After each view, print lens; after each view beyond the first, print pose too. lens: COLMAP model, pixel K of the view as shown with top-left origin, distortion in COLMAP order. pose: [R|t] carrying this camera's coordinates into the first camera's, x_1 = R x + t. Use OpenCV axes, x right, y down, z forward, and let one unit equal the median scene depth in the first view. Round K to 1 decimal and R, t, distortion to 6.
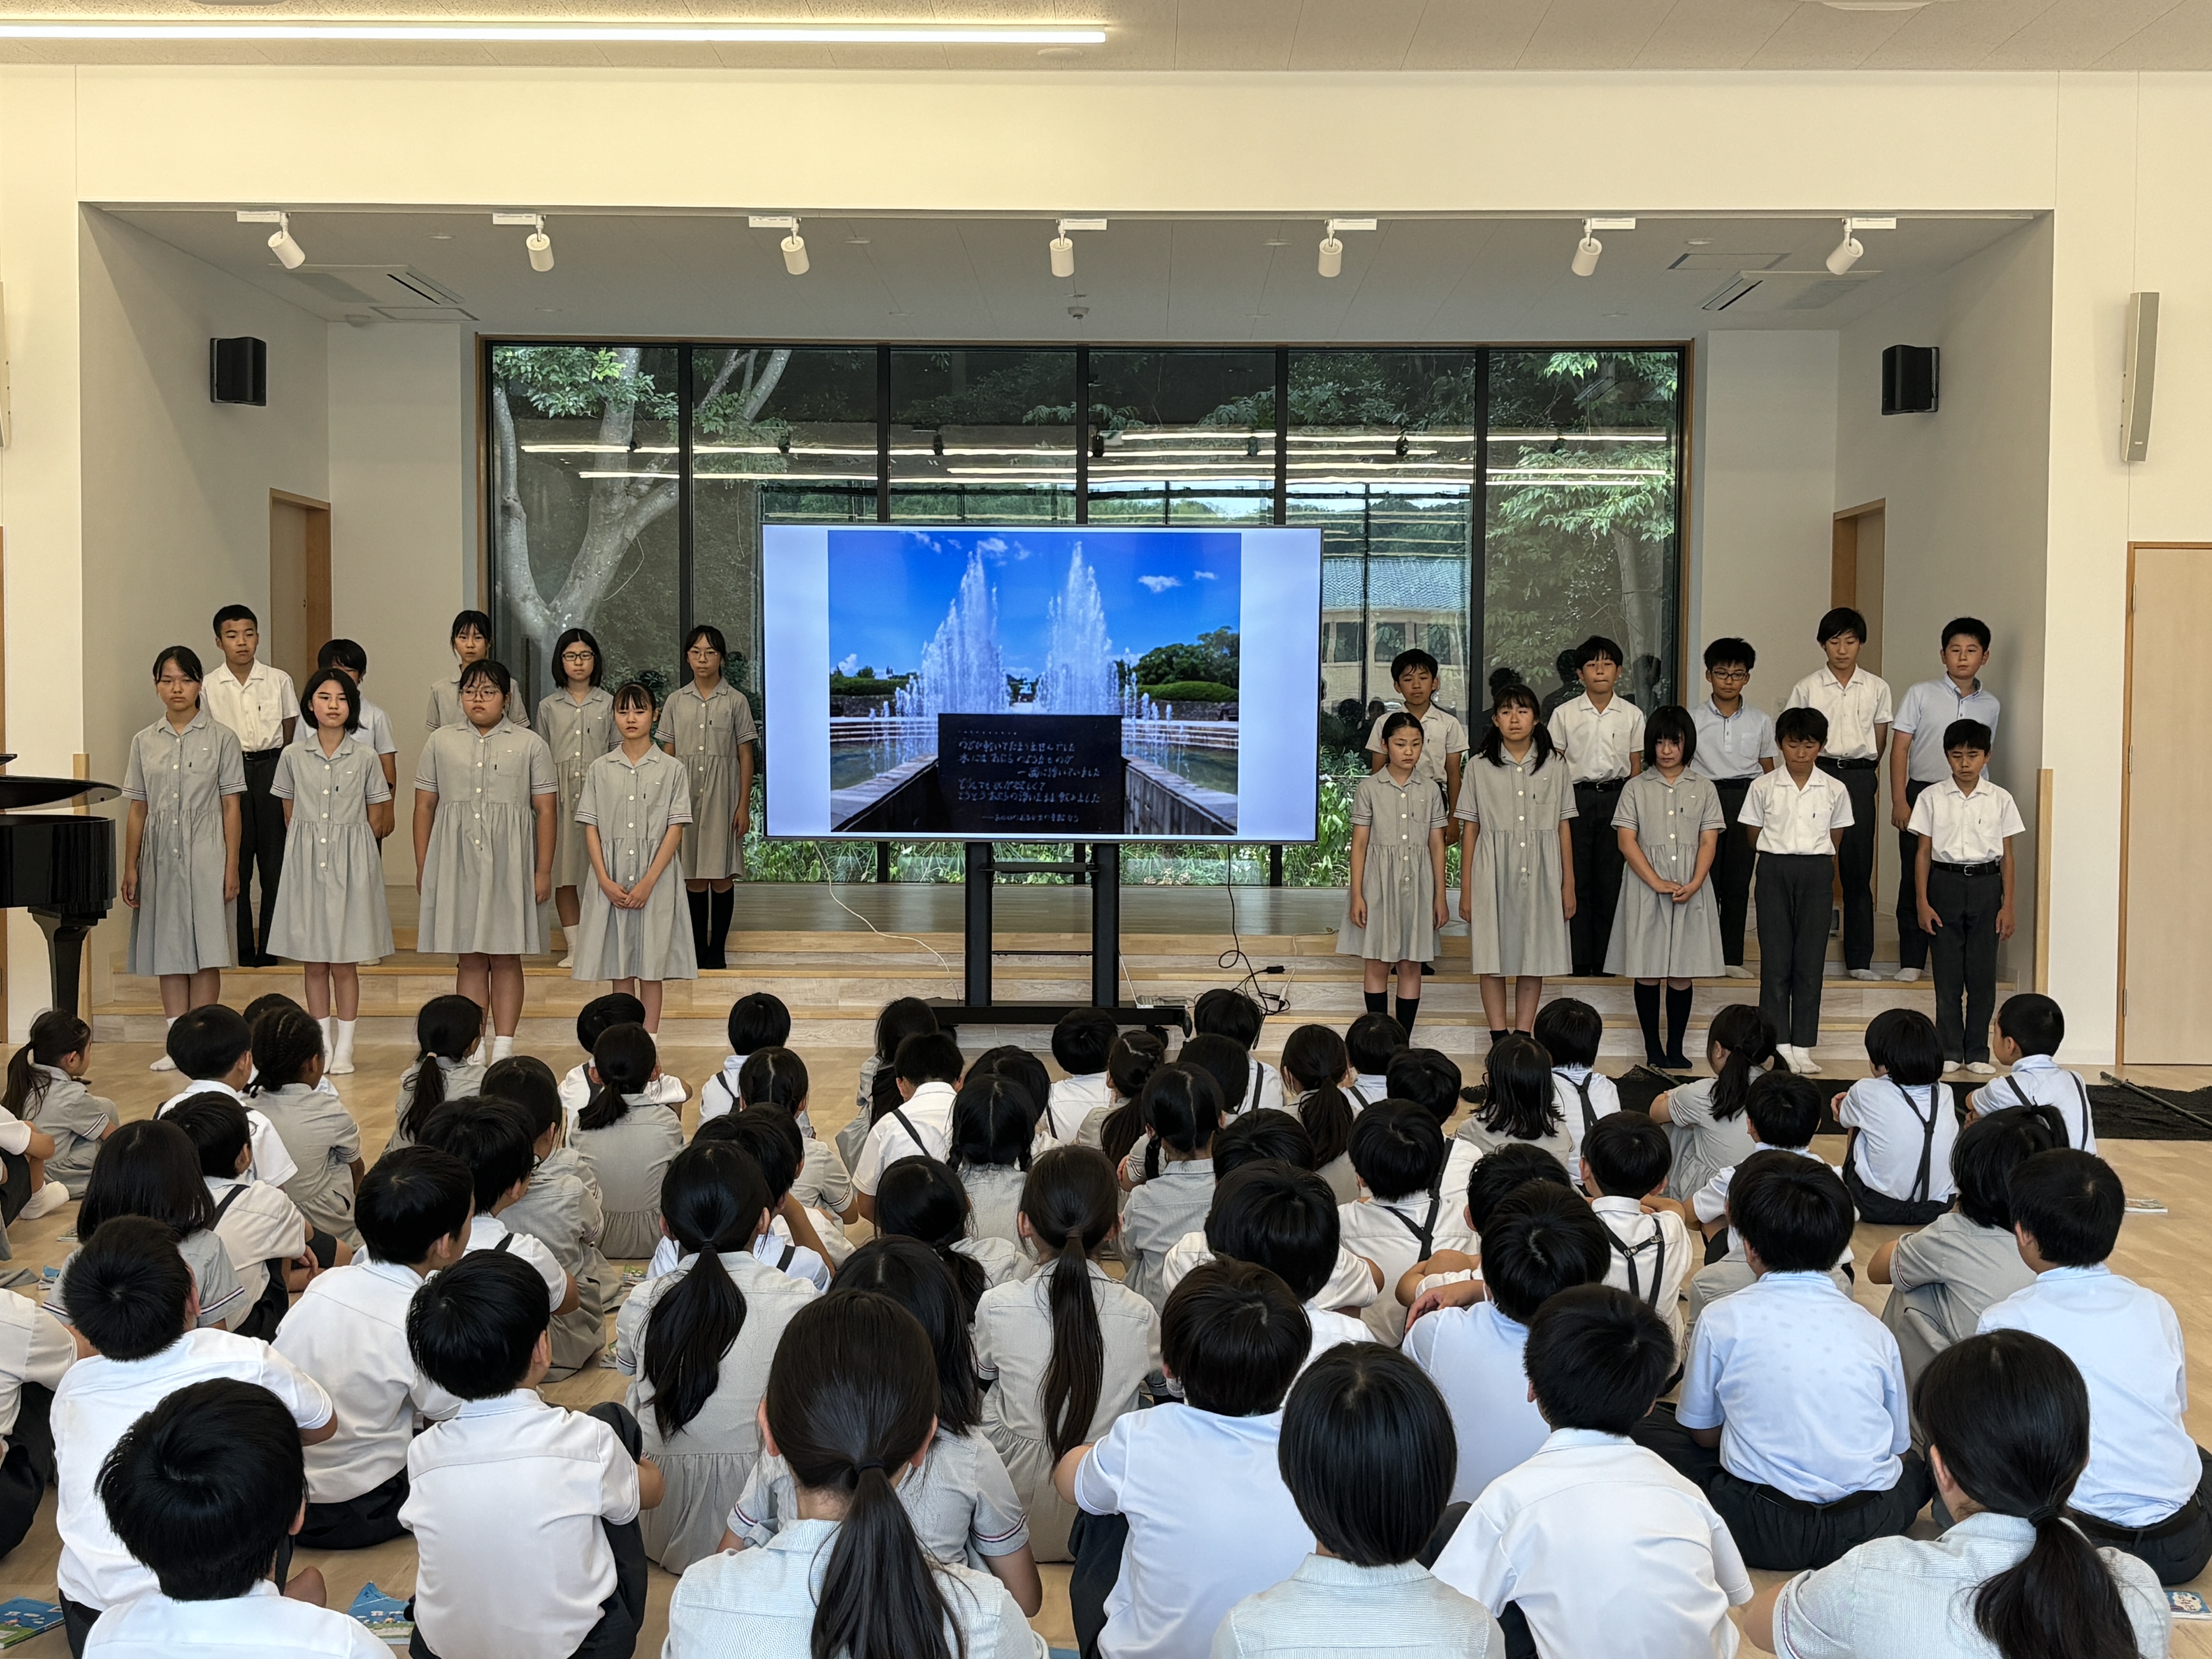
lens RADIAL K [[2905.0, 0, 1103.4], [0, 2905.0, 852.9], [0, 0, 1]] dist [0.177375, 0.000000]
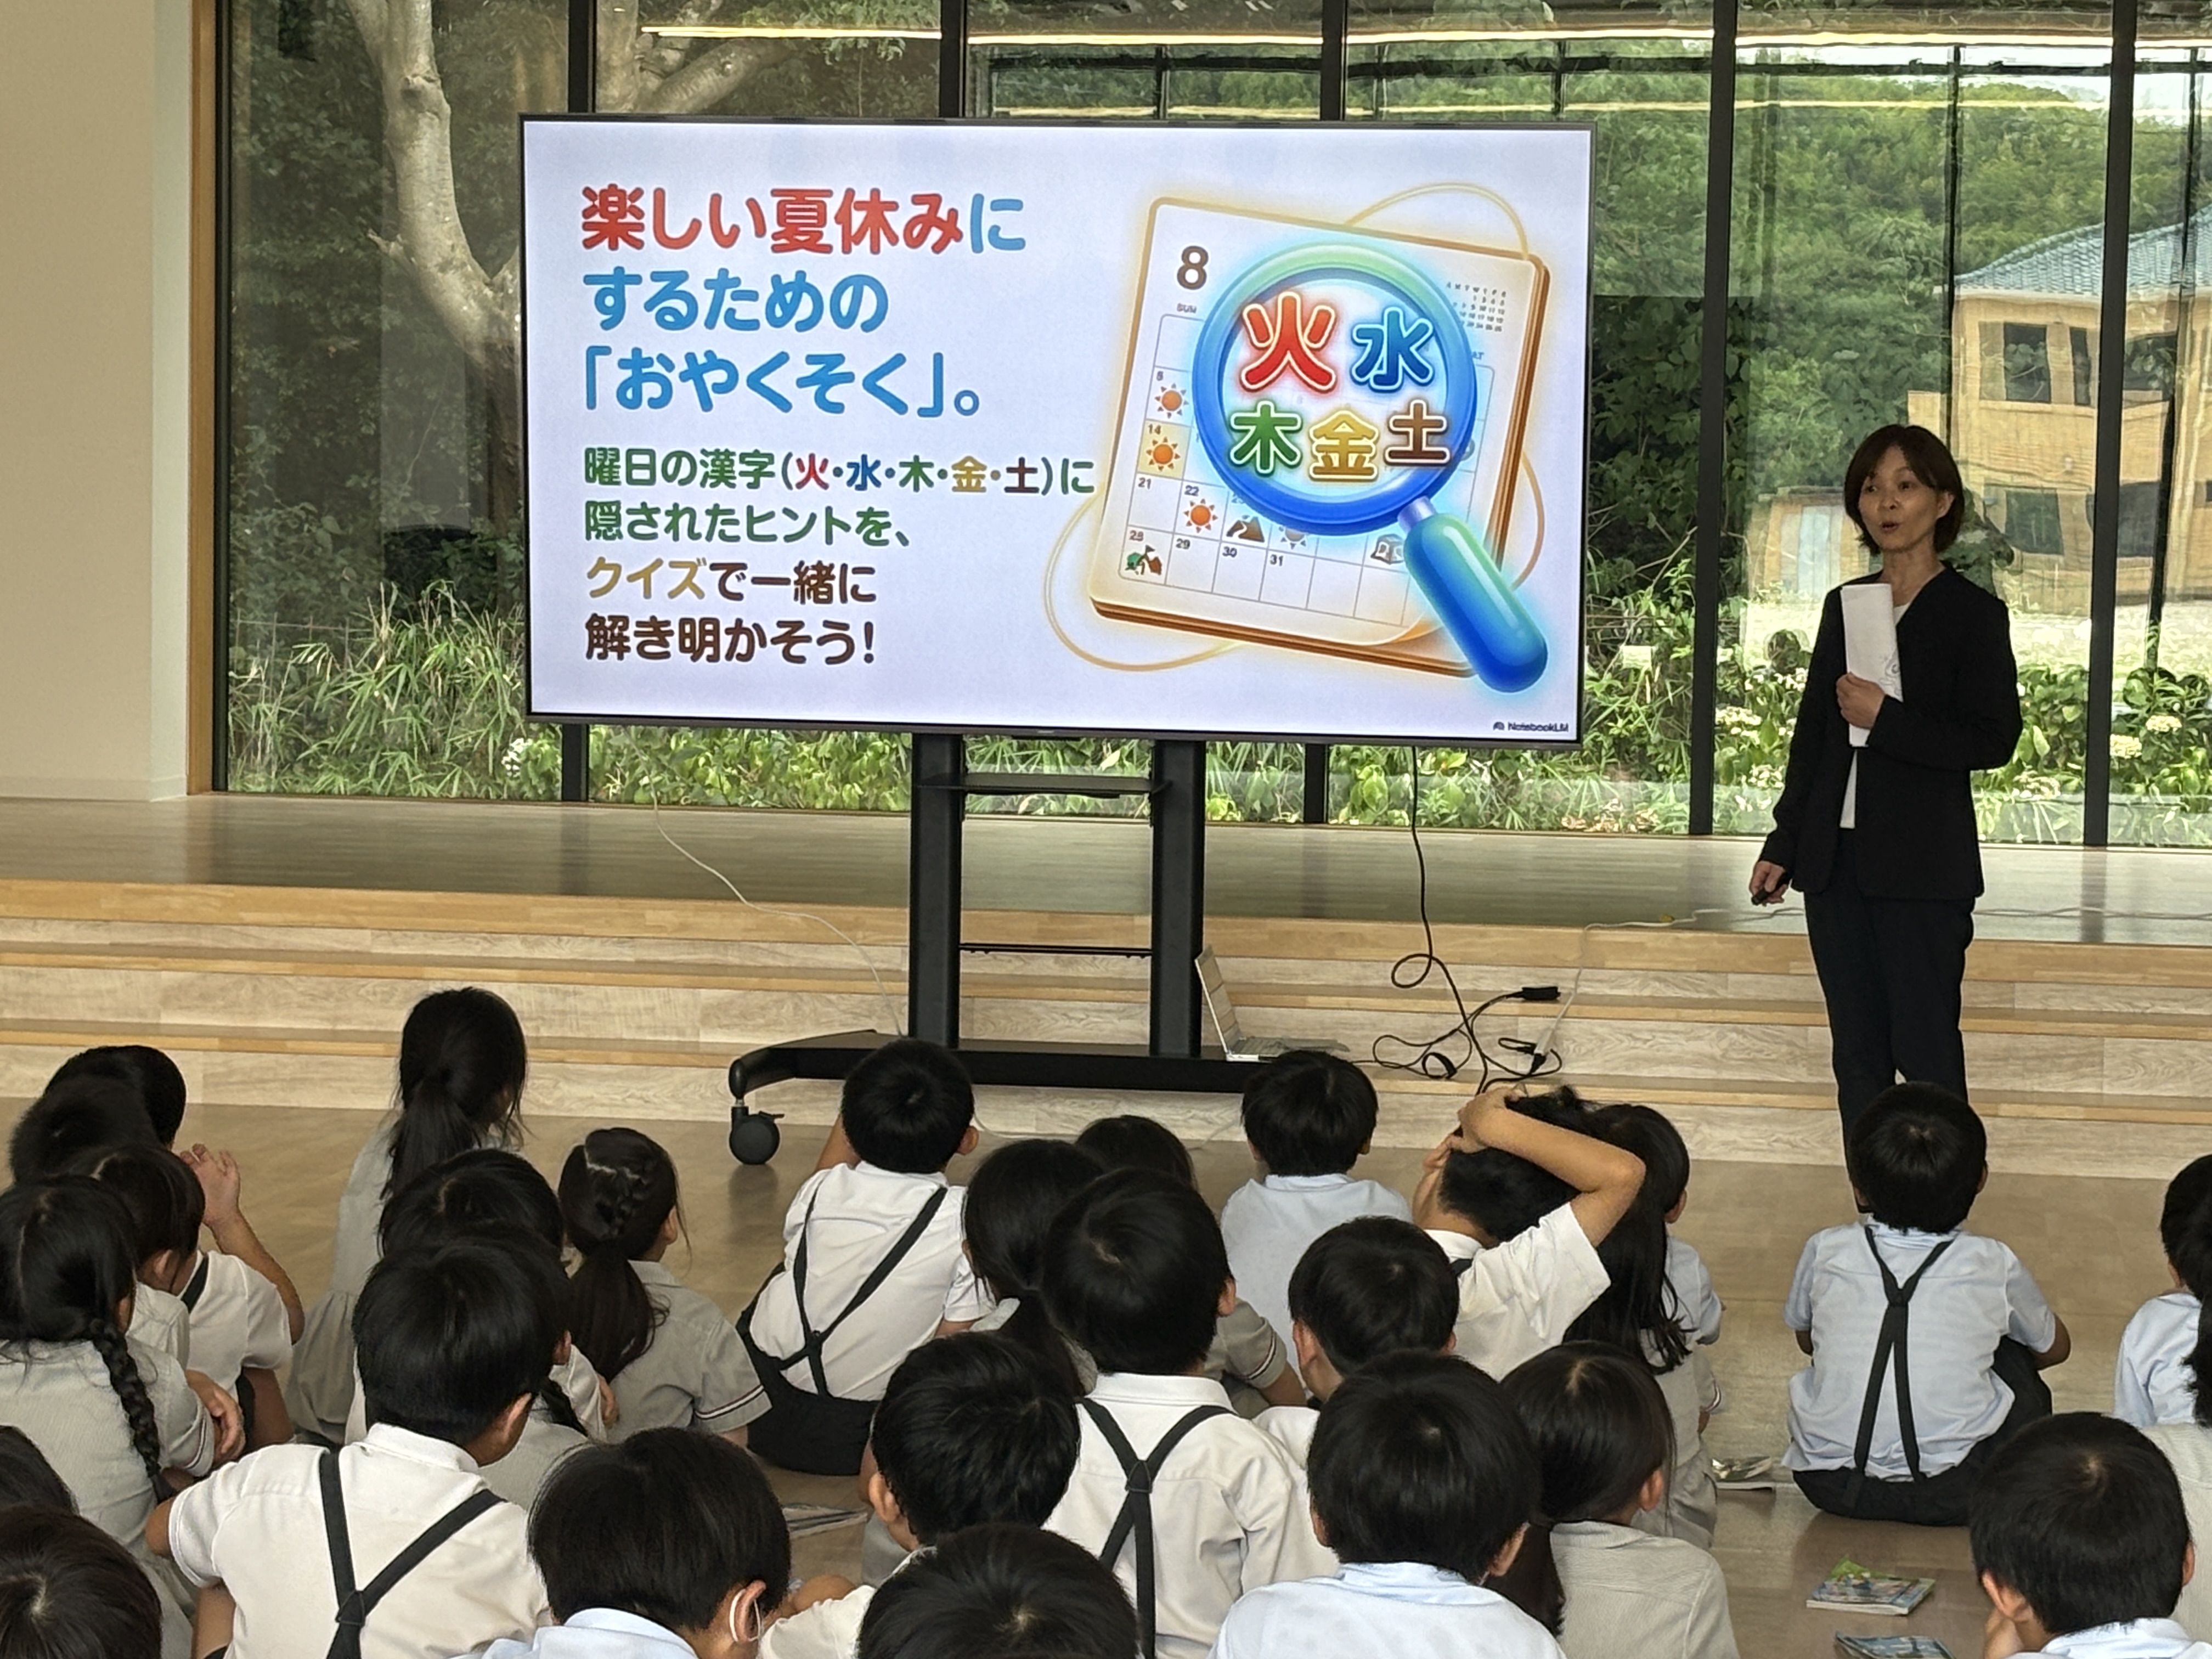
lens RADIAL K [[5639.9, 0, 1097.2], [0, 5639.9, 828.7], [0, 0, 1]] dist [0.295524, 0.000000]
pose [[0.990668, 0.021014, -0.134667, 0.105867], [-0.019626, 0.999740, 0.011626, 0.000761], [0.134877, -0.008875, 0.990823, -0.000993]]
